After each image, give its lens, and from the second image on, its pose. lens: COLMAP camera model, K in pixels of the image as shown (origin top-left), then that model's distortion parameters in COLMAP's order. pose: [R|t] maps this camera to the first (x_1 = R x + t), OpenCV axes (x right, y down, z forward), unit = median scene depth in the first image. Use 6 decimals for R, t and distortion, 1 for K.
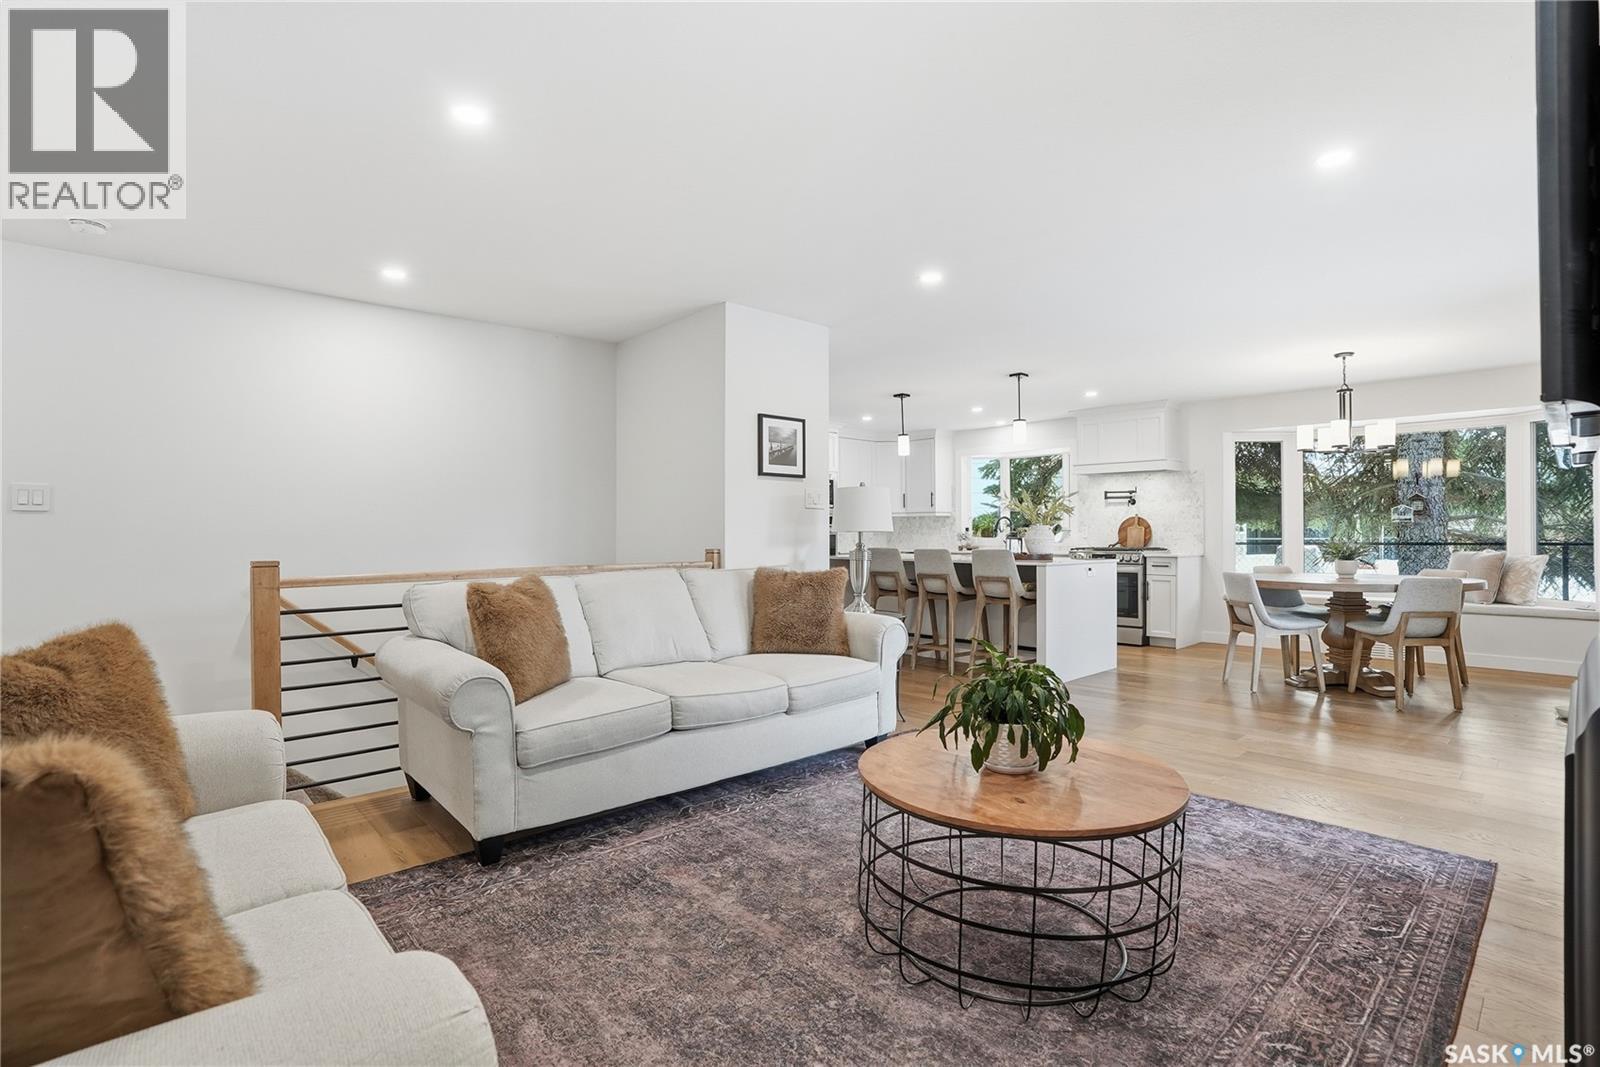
lens RADIAL K [[753.7, 0, 793.9], [0, 753.7, 533.8], [0, 0, 1]] dist [-0.072391, 0.025236]
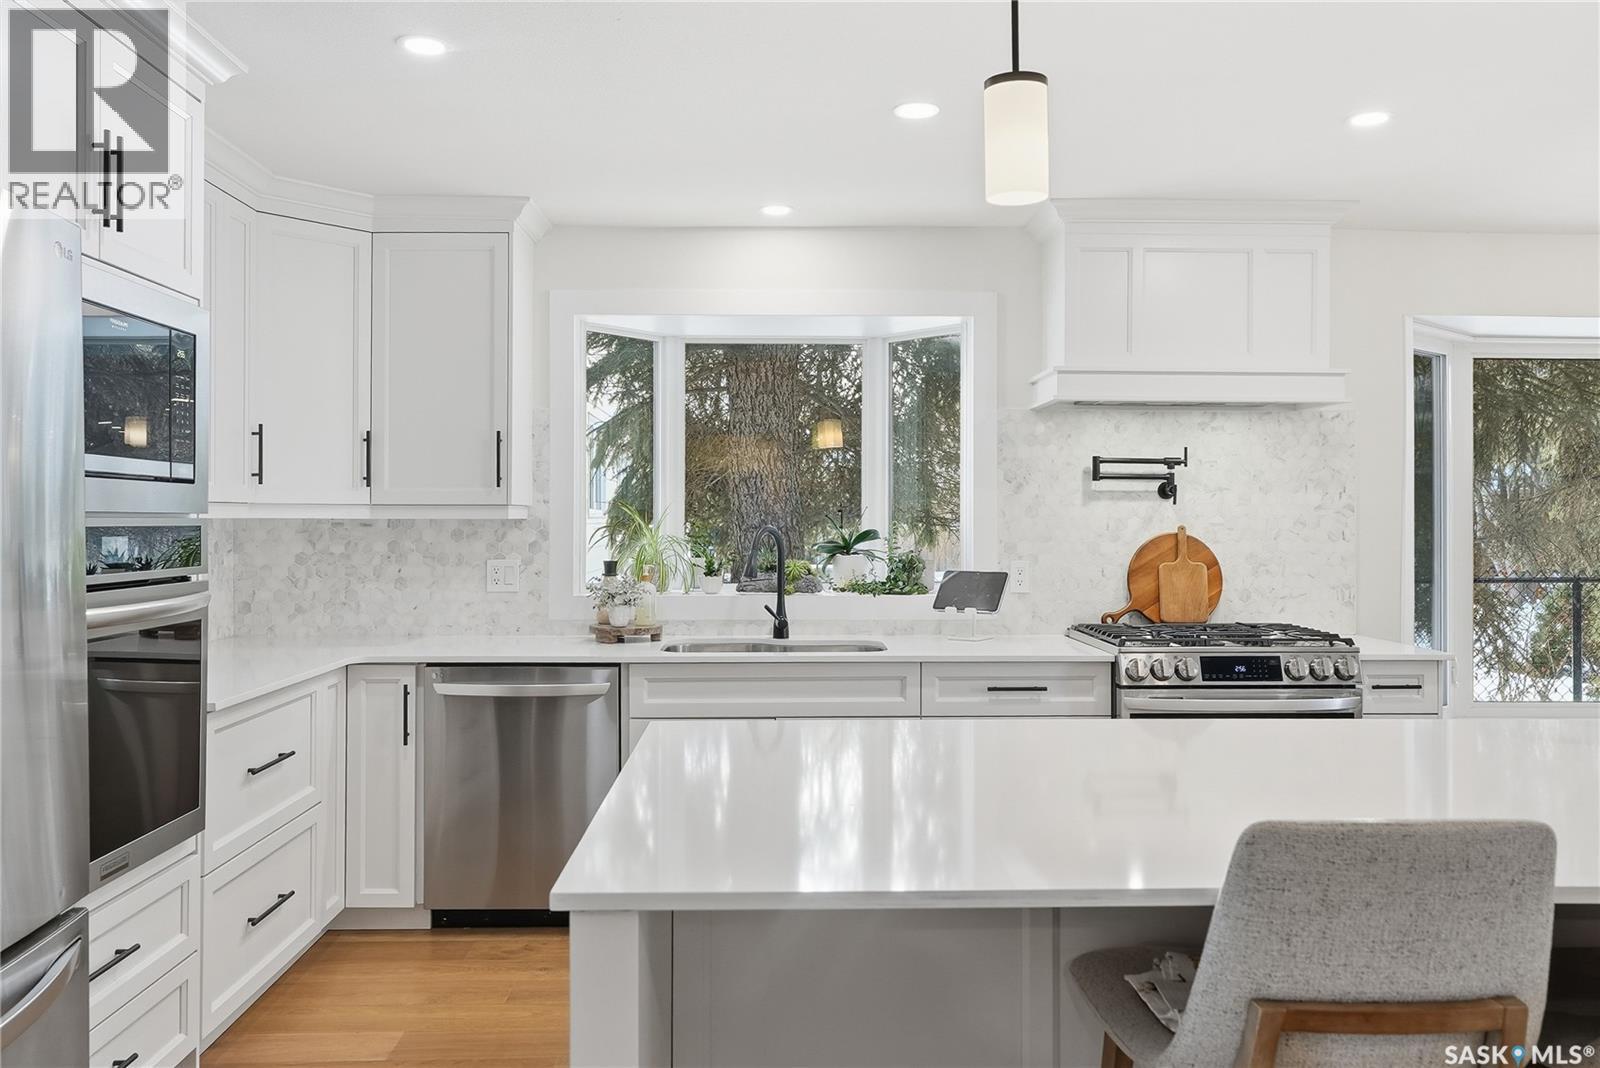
lens RADIAL K [[1247.7, 0, 800.0], [0, 1247.7, 534.0], [0, 0, 1]] dist [-0.003243, -0.000416]
pose [[0.661729, -0.003387, 0.749736, -0.104039], [-0.001284, 0.999983, 0.005651, -0.027833], [-0.749742, -0.004702, 0.661713, 0.803134]]
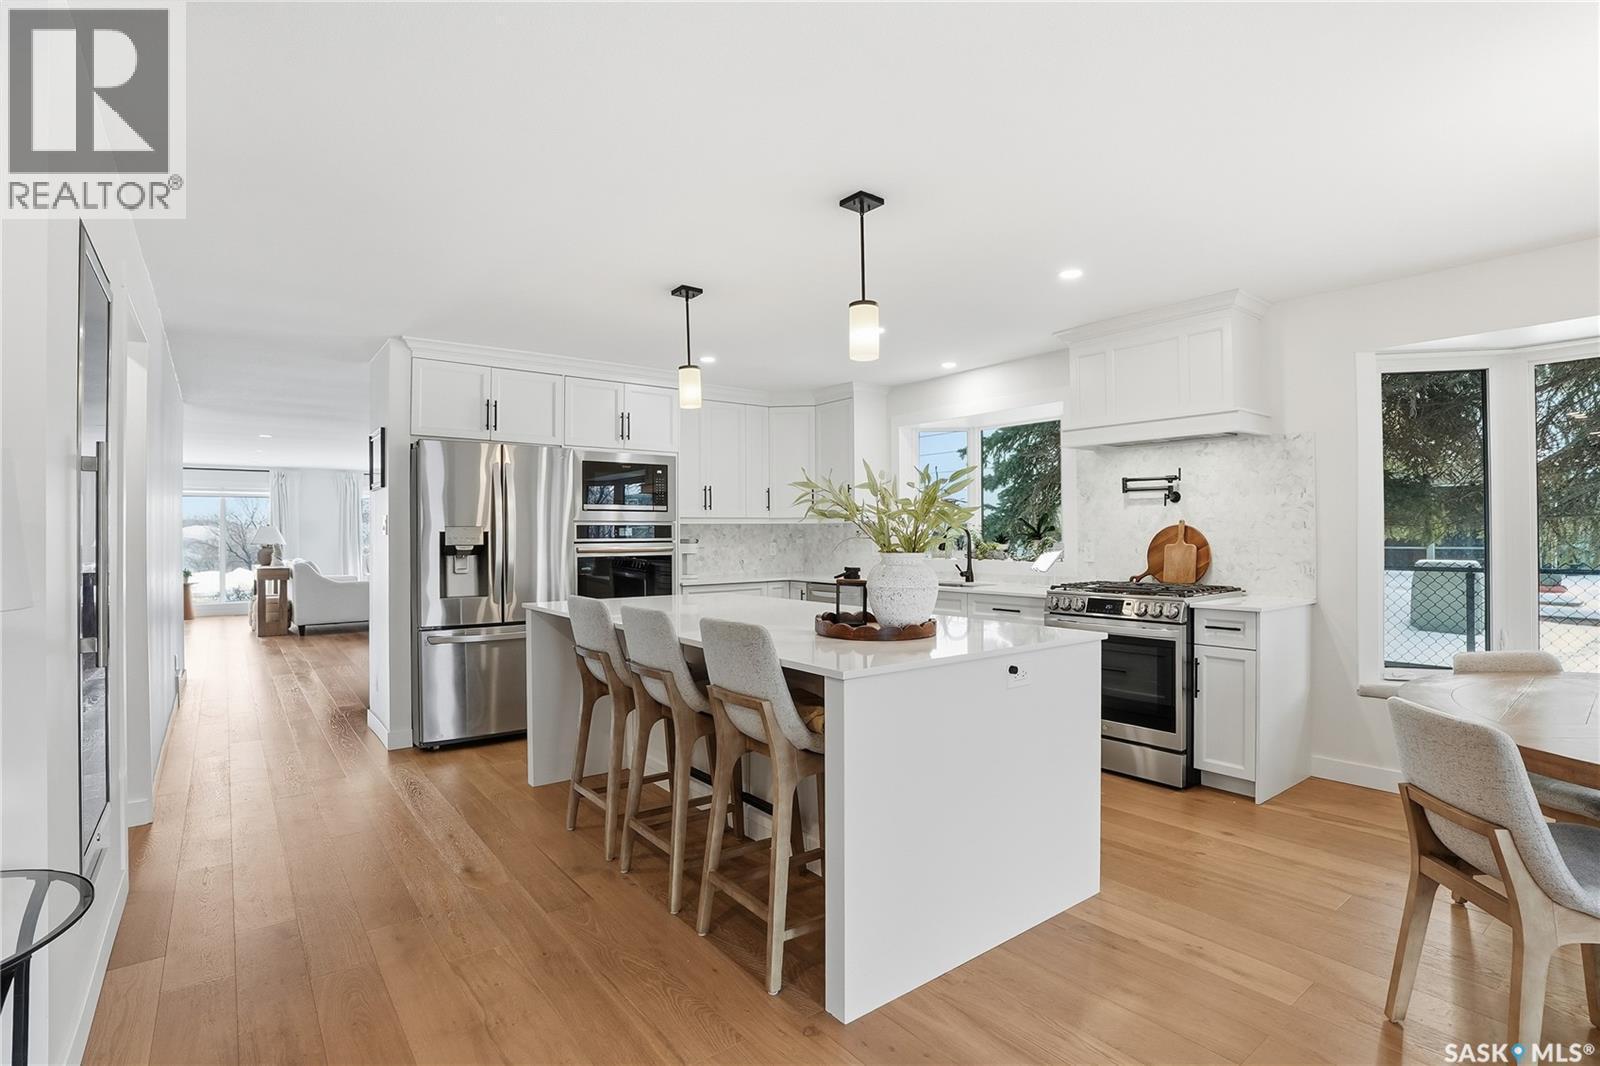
lens RADIAL K [[753.7, 0, 793.9], [0, 753.7, 533.3], [0, 0, 1]] dist [-0.072391, 0.025236]
pose [[0.994626, -0.003092, -0.103482, 0.259310], [0.002743, 0.999990, -0.003518, -0.017141], [0.103492, 0.003215, 0.994625, 0.481049]]
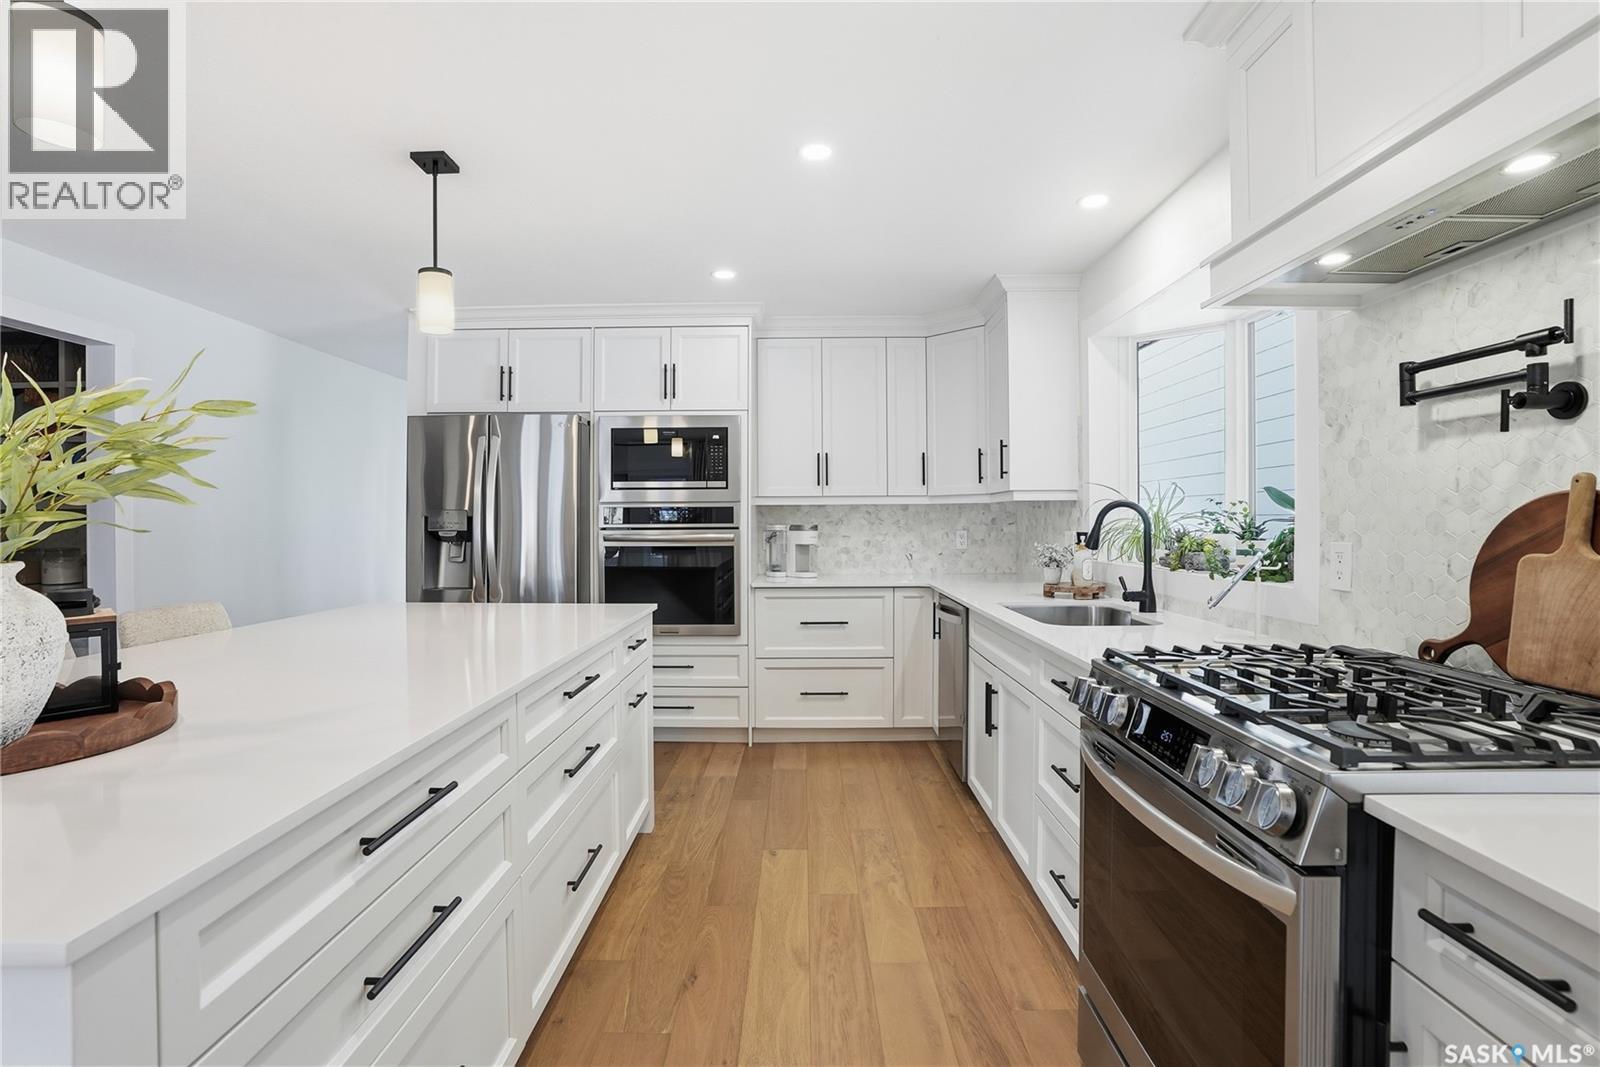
lens RADIAL K [[740.8, 0, 800.0], [0, 740.8, 533.5], [0, 0, 1]] dist [-0.075126, 0.024092]
pose [[0.727155, 0.012578, -0.686358, 0.476183], [-0.000652, 0.999844, 0.017631, -0.017809], [0.686473, -0.012373, 0.727050, 0.837071]]
